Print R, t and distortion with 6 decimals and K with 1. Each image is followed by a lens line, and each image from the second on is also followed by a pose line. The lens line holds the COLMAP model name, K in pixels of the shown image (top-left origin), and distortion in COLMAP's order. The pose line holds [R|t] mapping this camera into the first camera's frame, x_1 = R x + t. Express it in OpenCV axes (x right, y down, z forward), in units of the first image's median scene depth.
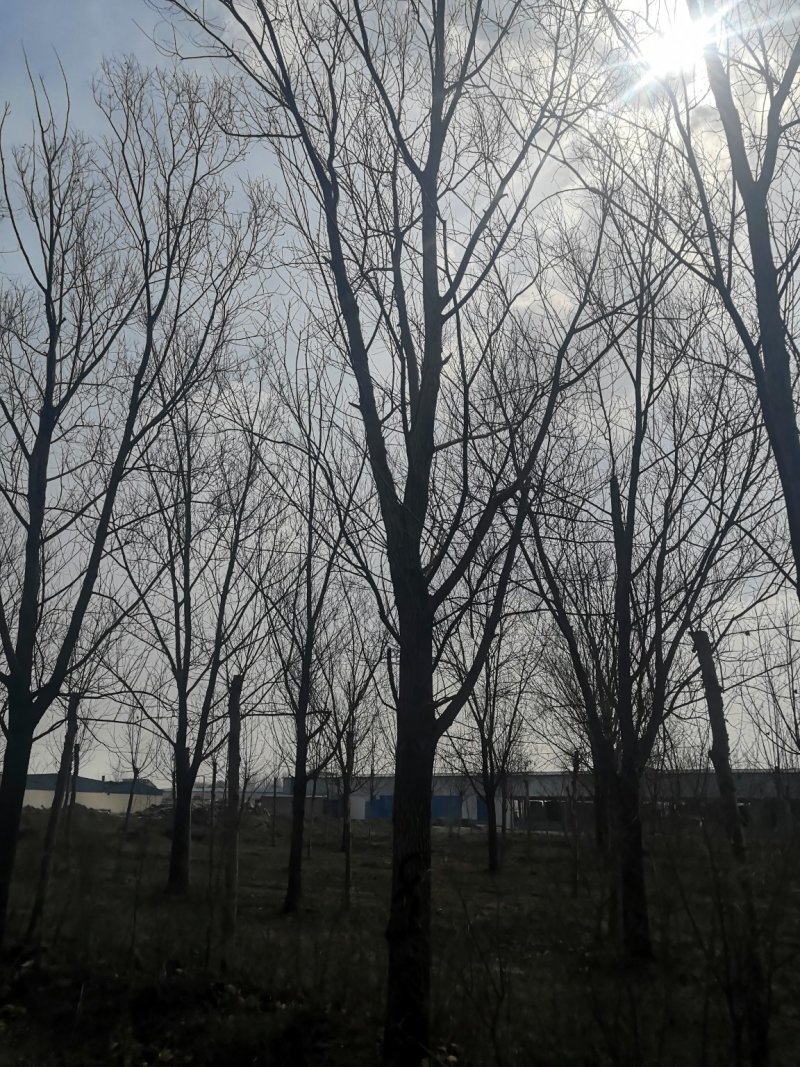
lens RADIAL K [[842.8, 0, 400.0], [0, 842.8, 533.5], [0, 0, 1]] dist [-0.032036, 0.009740]
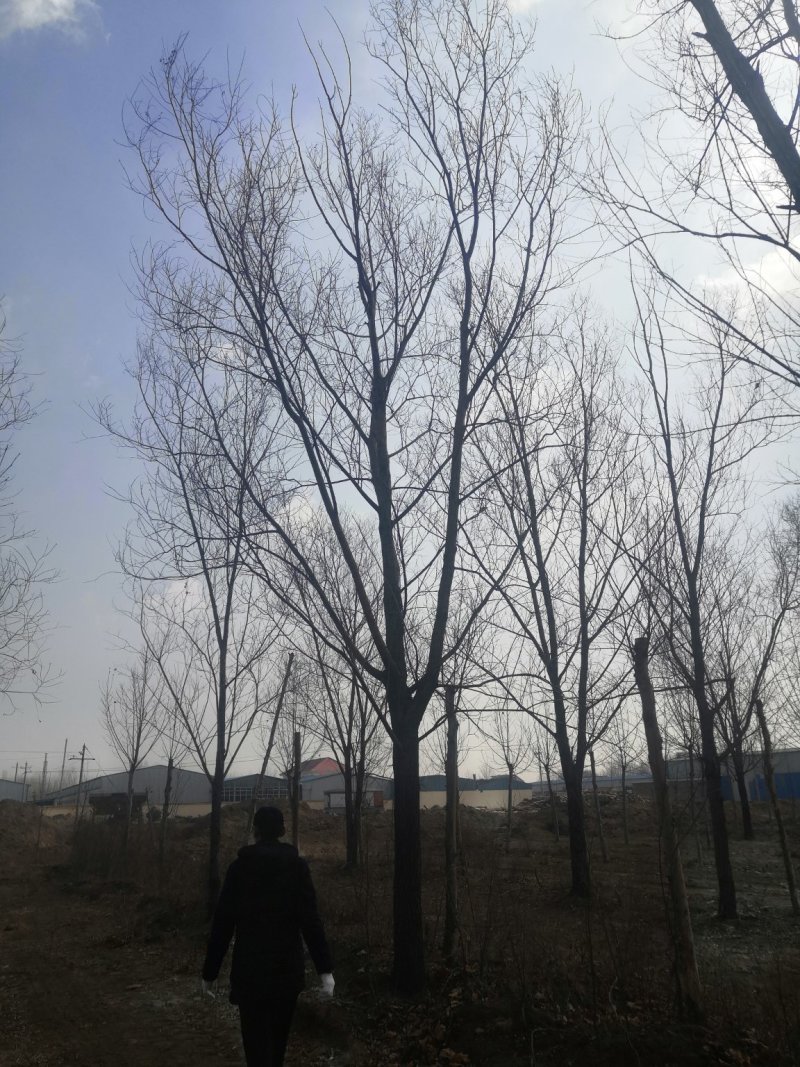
lens RADIAL K [[618.3, 0, 400.0], [0, 618.3, 533.5], [0, 0, 1]] dist [-0.073995, -0.000039]
pose [[0.920047, -0.193023, -0.340963, -0.175685], [0.162100, 0.979783, -0.117260, 0.096199], [0.356704, 0.052615, 0.932735, 0.335598]]
